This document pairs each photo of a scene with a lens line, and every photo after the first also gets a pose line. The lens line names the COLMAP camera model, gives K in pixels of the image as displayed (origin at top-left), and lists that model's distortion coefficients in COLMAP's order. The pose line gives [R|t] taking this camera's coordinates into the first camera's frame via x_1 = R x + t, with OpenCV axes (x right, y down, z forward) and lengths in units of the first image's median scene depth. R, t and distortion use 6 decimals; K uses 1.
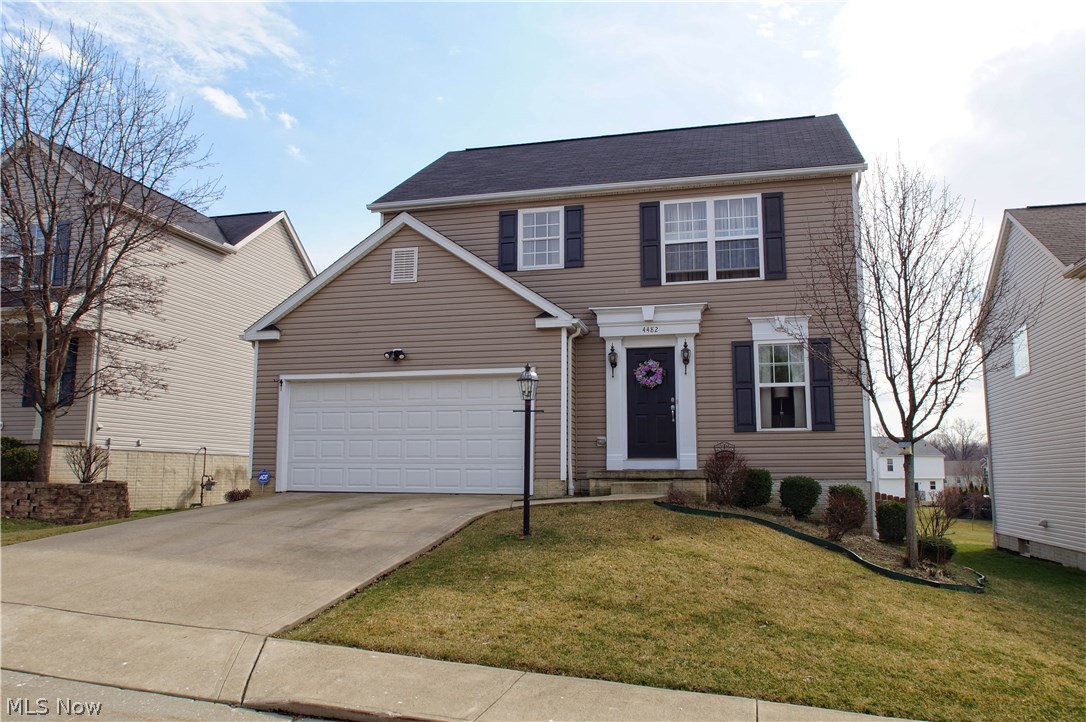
lens RADIAL K [[823.6, 0, 543.0], [0, 823.6, 361.0], [0, 0, 1]] dist [-0.002731, -0.001065]
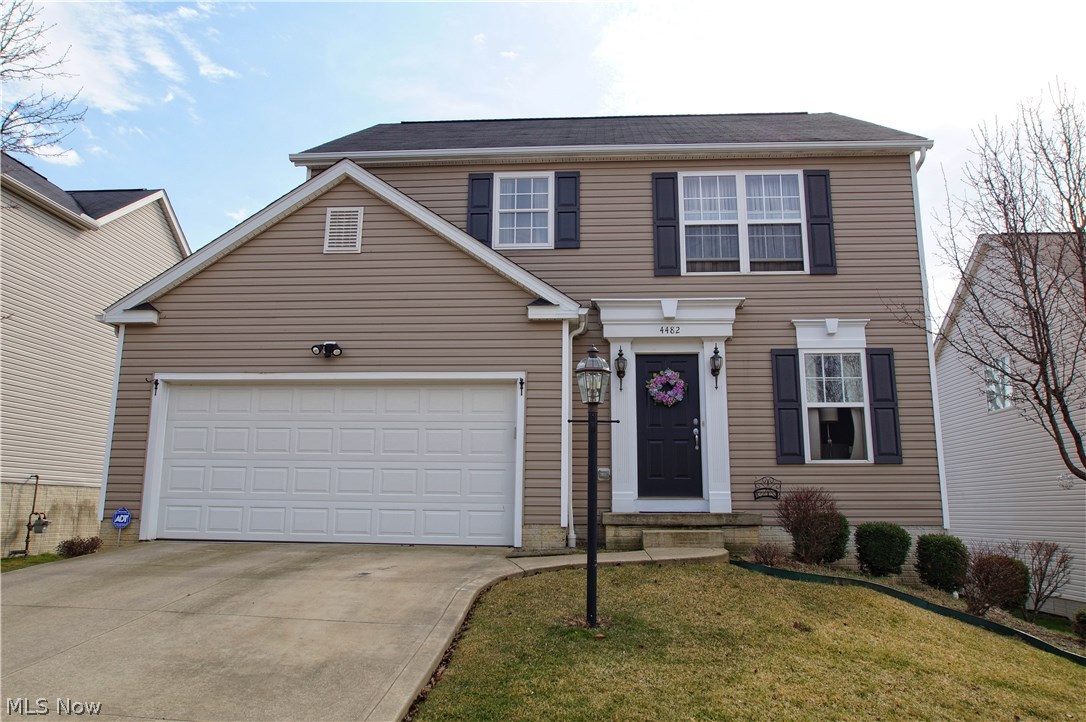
lens RADIAL K [[771.7, 0, 543.0], [0, 771.7, 361.0], [0, 0, 1]] dist [-0.044749, 0.061234]
pose [[0.983621, 0.039657, 0.175831, -0.112541], [-0.030418, 0.998027, -0.054931, 0.034160], [-0.177662, 0.048683, 0.982887, 0.306574]]
